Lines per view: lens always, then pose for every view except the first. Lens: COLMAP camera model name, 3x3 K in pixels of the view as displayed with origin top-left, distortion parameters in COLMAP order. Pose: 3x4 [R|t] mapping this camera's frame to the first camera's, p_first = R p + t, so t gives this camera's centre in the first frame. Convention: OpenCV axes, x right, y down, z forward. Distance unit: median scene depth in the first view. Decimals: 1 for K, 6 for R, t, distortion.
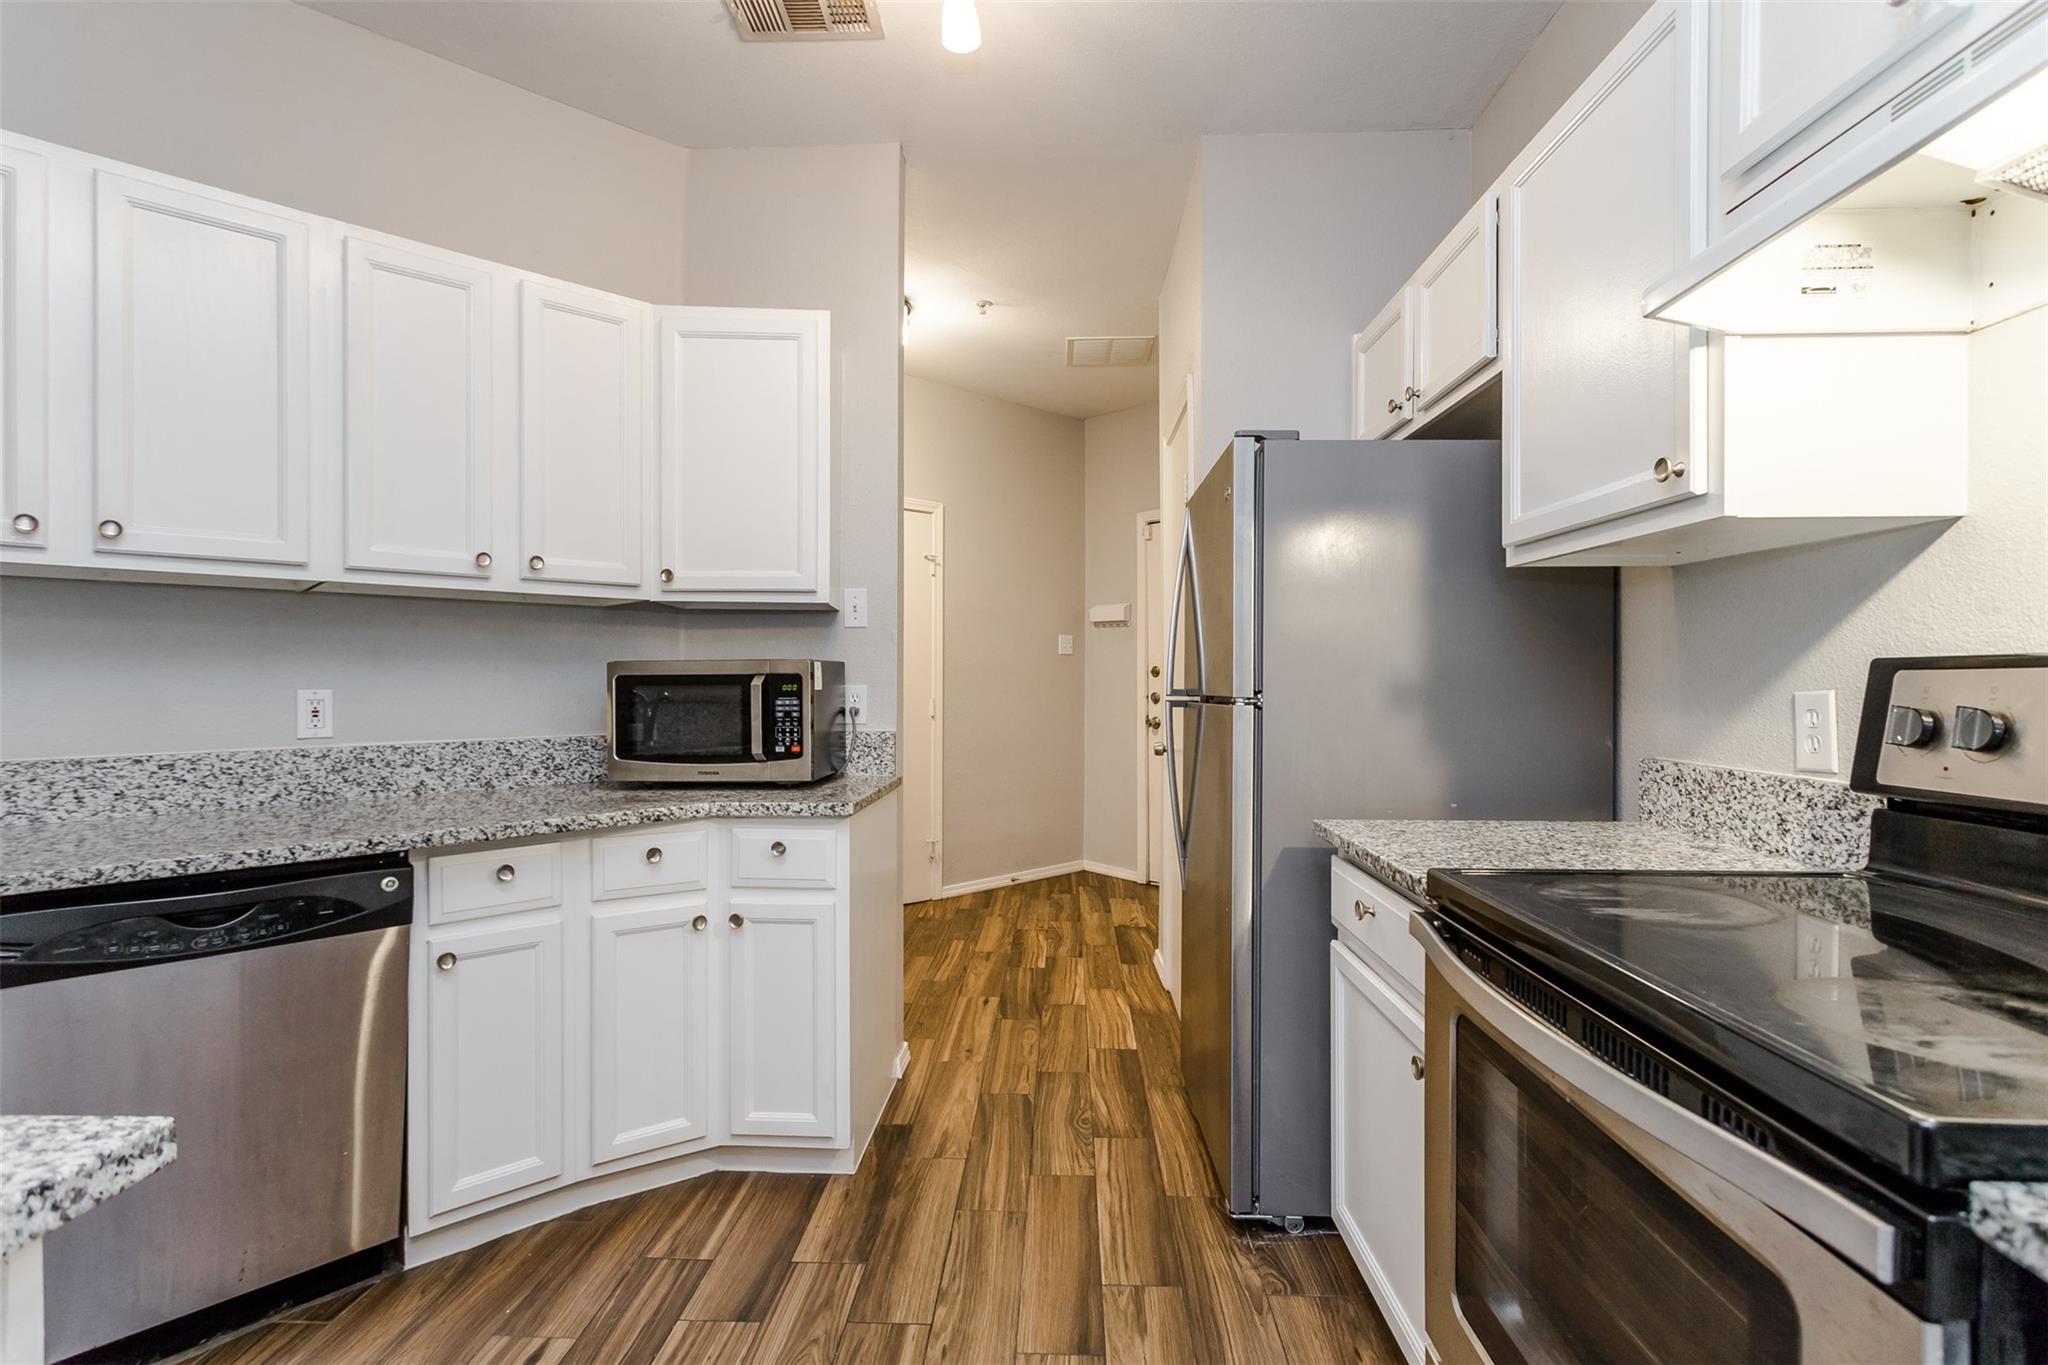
lens RADIAL K [[980.6, 0, 1020.7], [0, 980.6, 681.4], [0, 0, 1]] dist [0.004614, 0.000517]
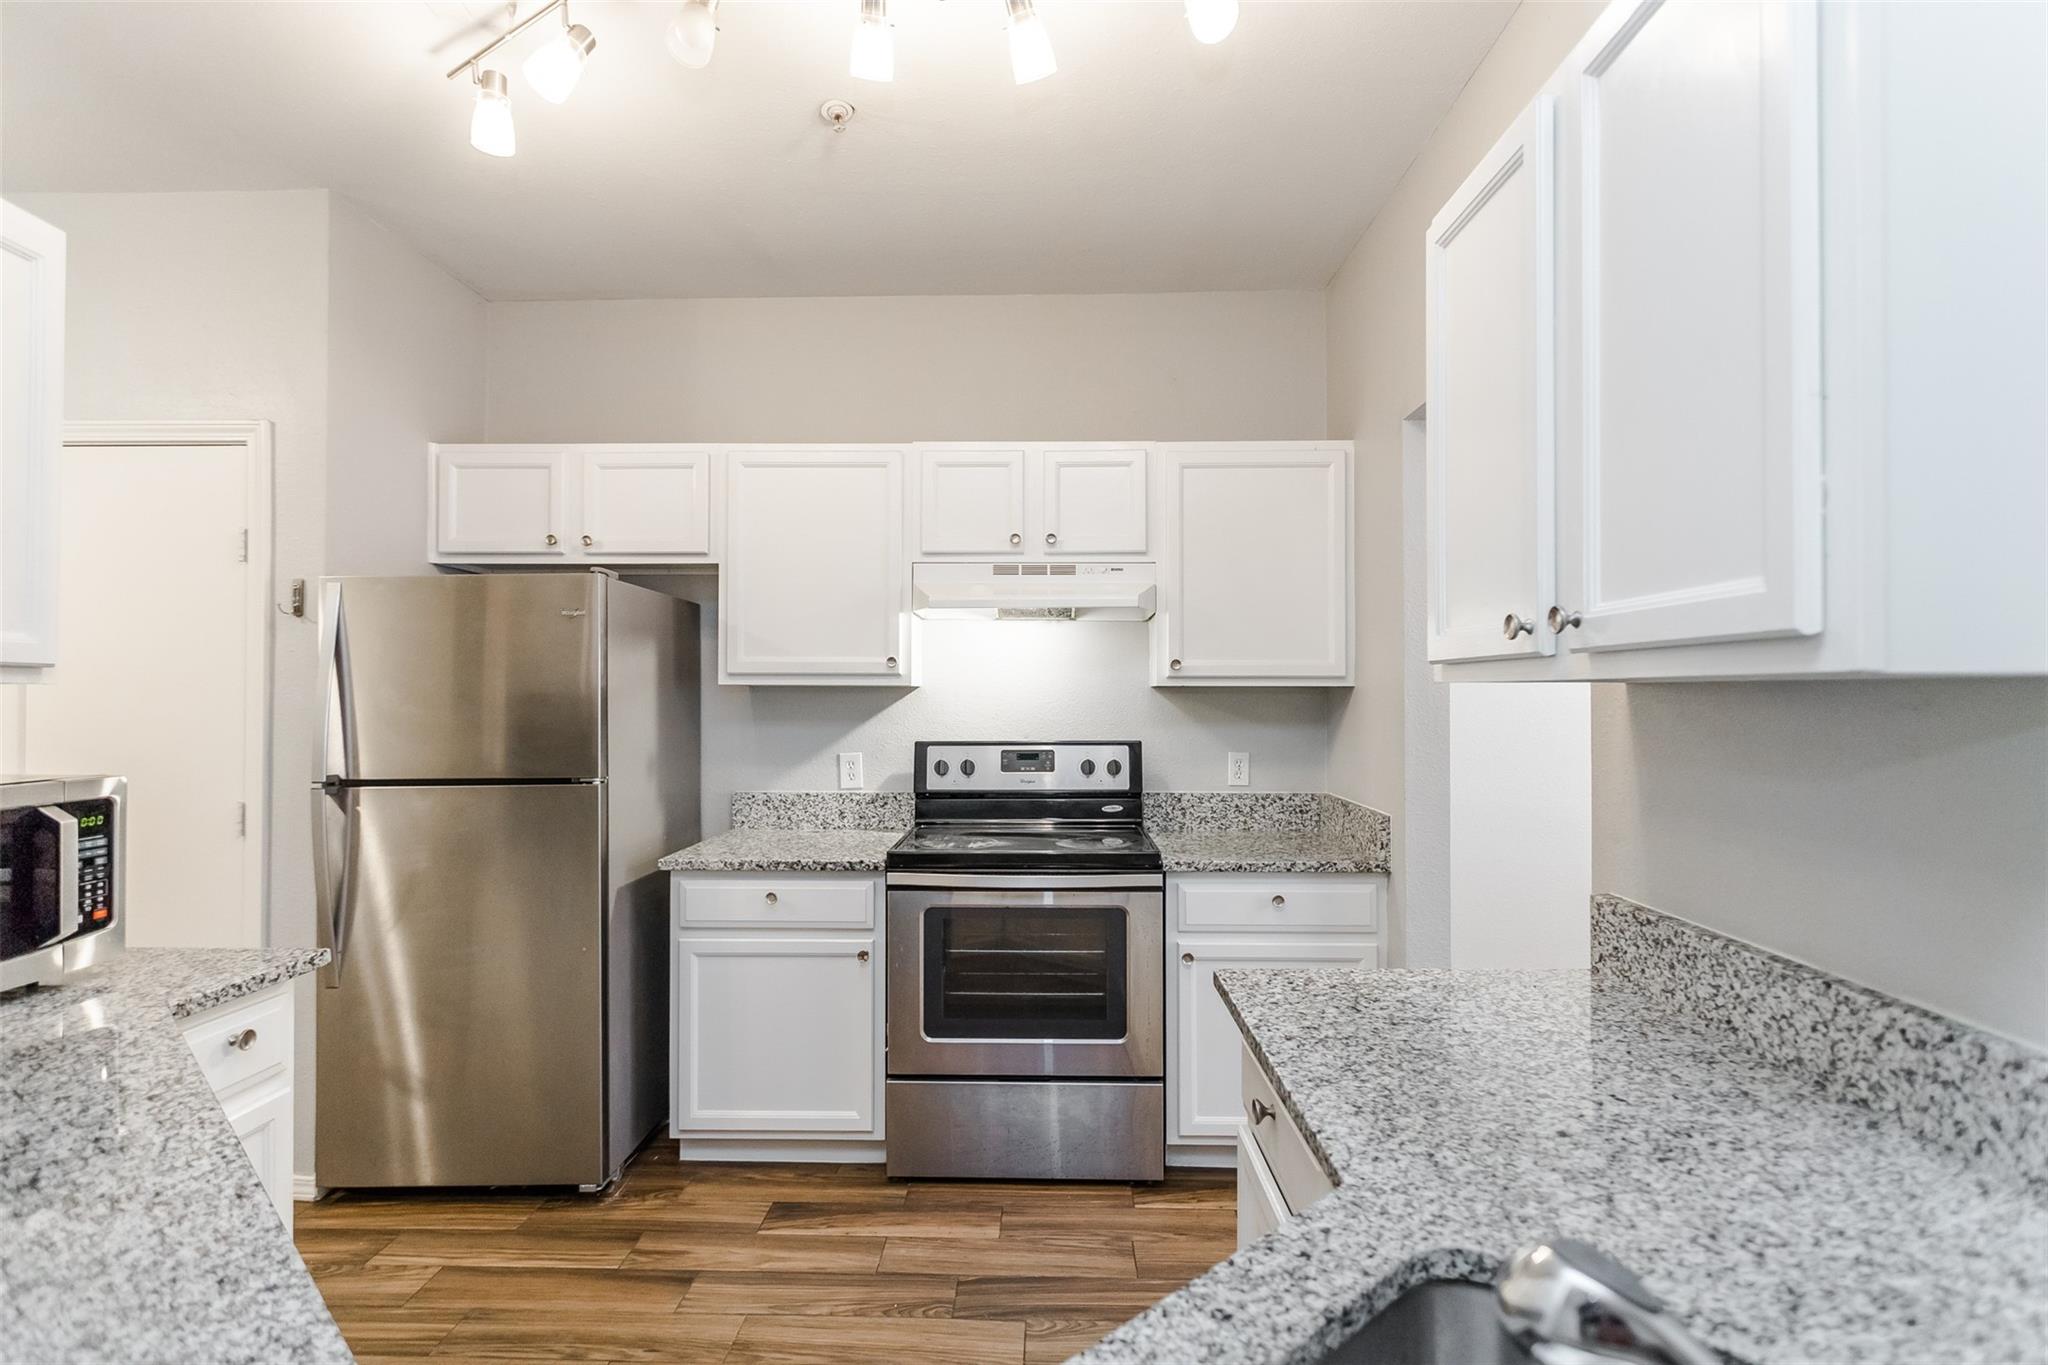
lens RADIAL K [[980.6, 0, 1021.5], [0, 980.6, 683.1], [0, 0, 1]] dist [0.004614, 0.000517]
pose [[-0.009250, 0.011942, 0.999886, -1.027668], [0.002394, 0.999926, -0.011921, -0.086827], [-0.999954, 0.002283, -0.009278, 0.453801]]
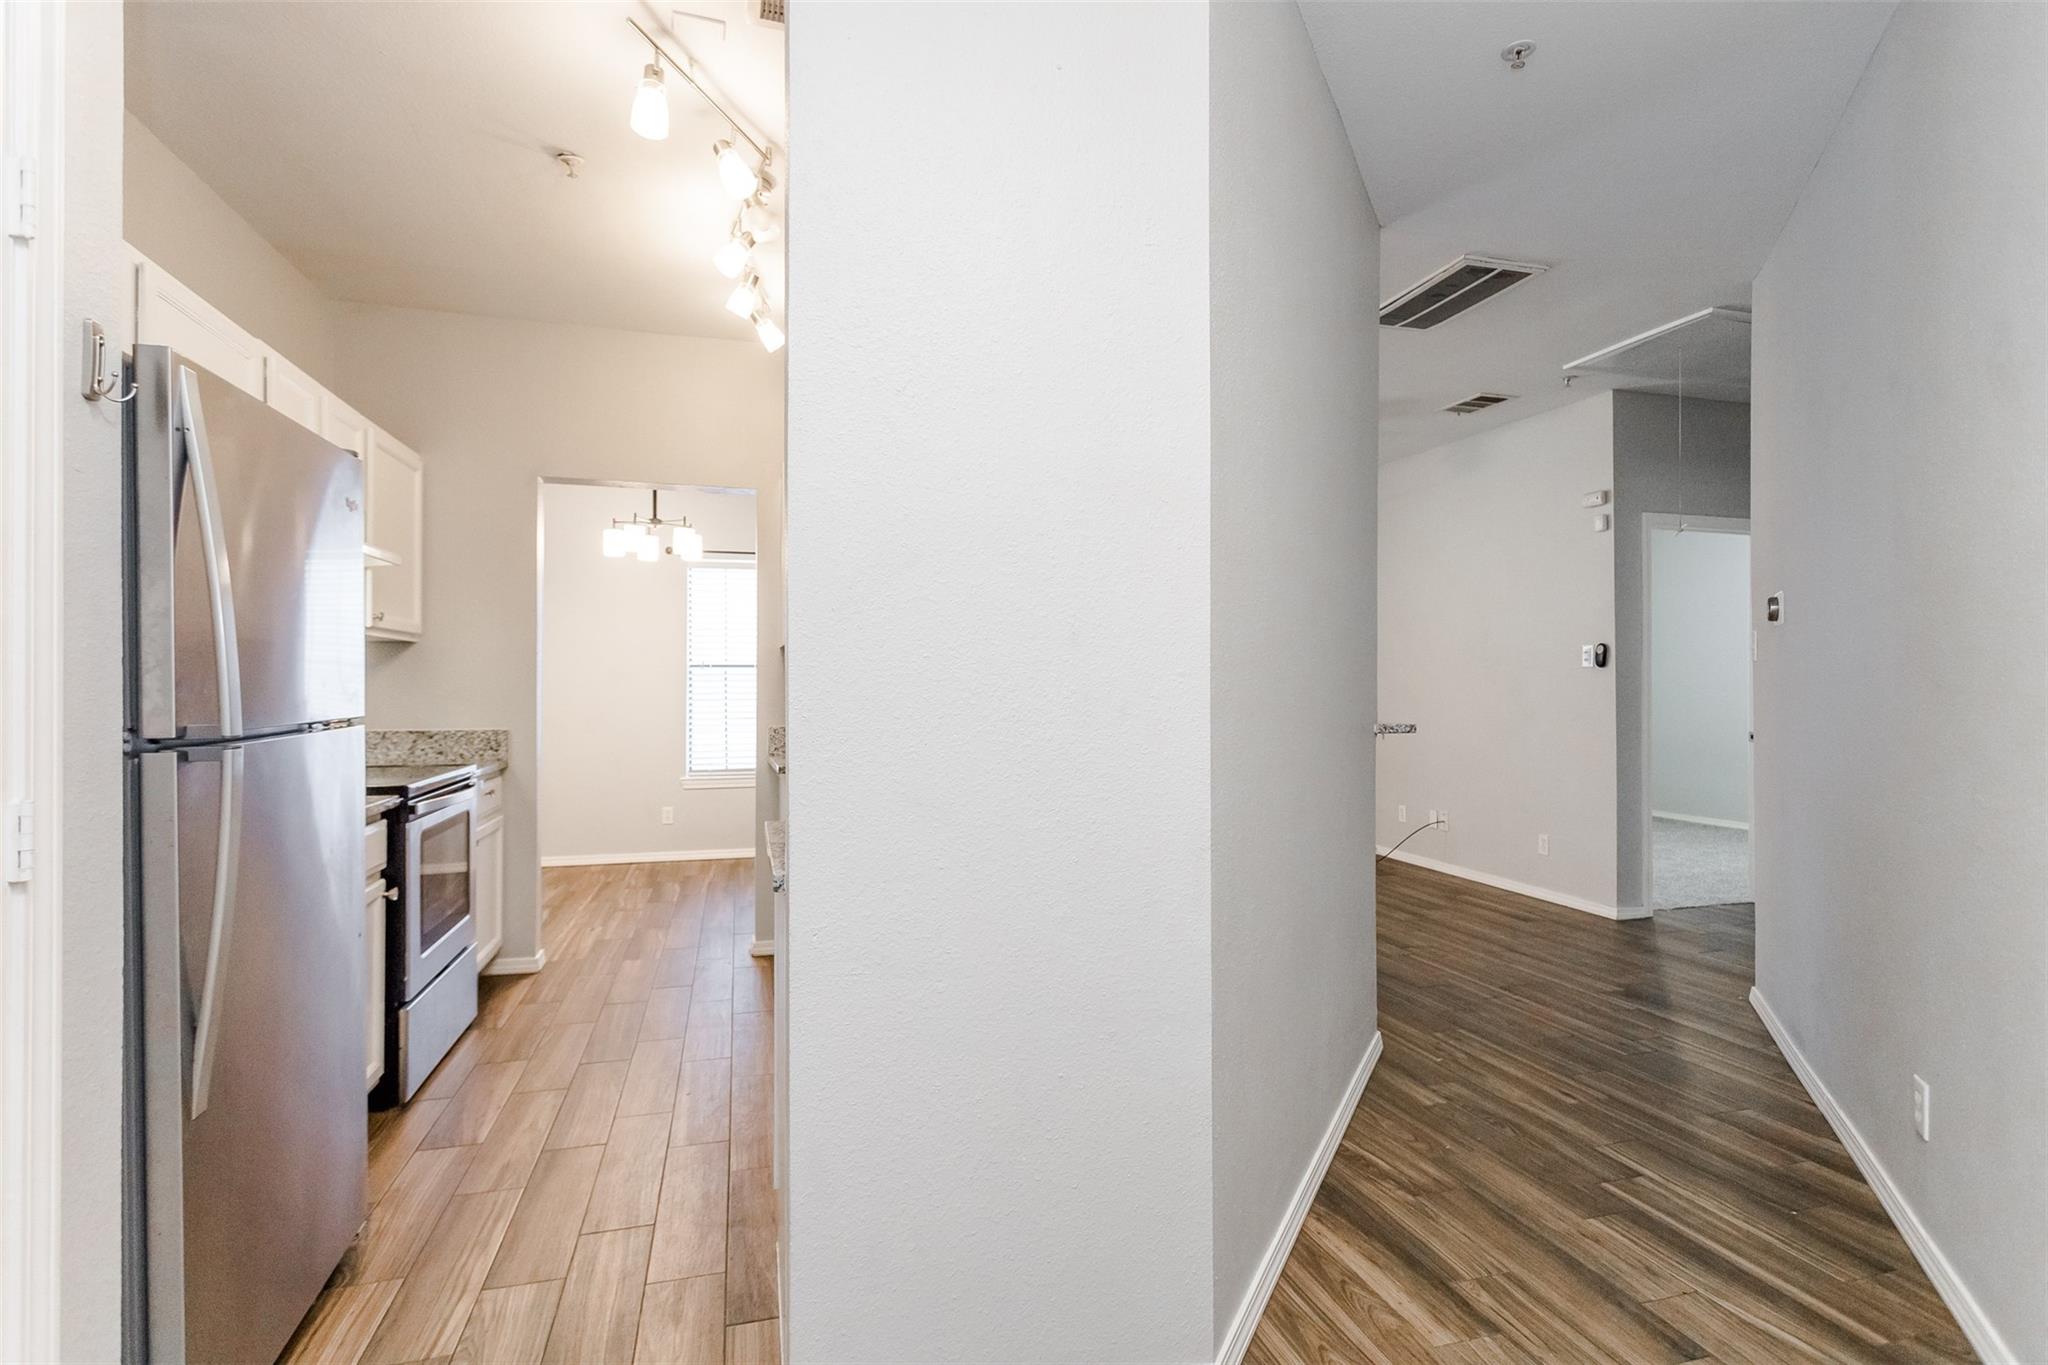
lens RADIAL K [[980.6, 0, 1031.3], [0, 980.6, 684.2], [0, 0, 1]] dist [0.004614, 0.000517]
pose [[-0.945642, -0.003983, -0.325184, -0.102915], [-0.004329, 0.999991, 0.000339, -0.022506], [0.325180, 0.001728, -0.945651, 2.125708]]
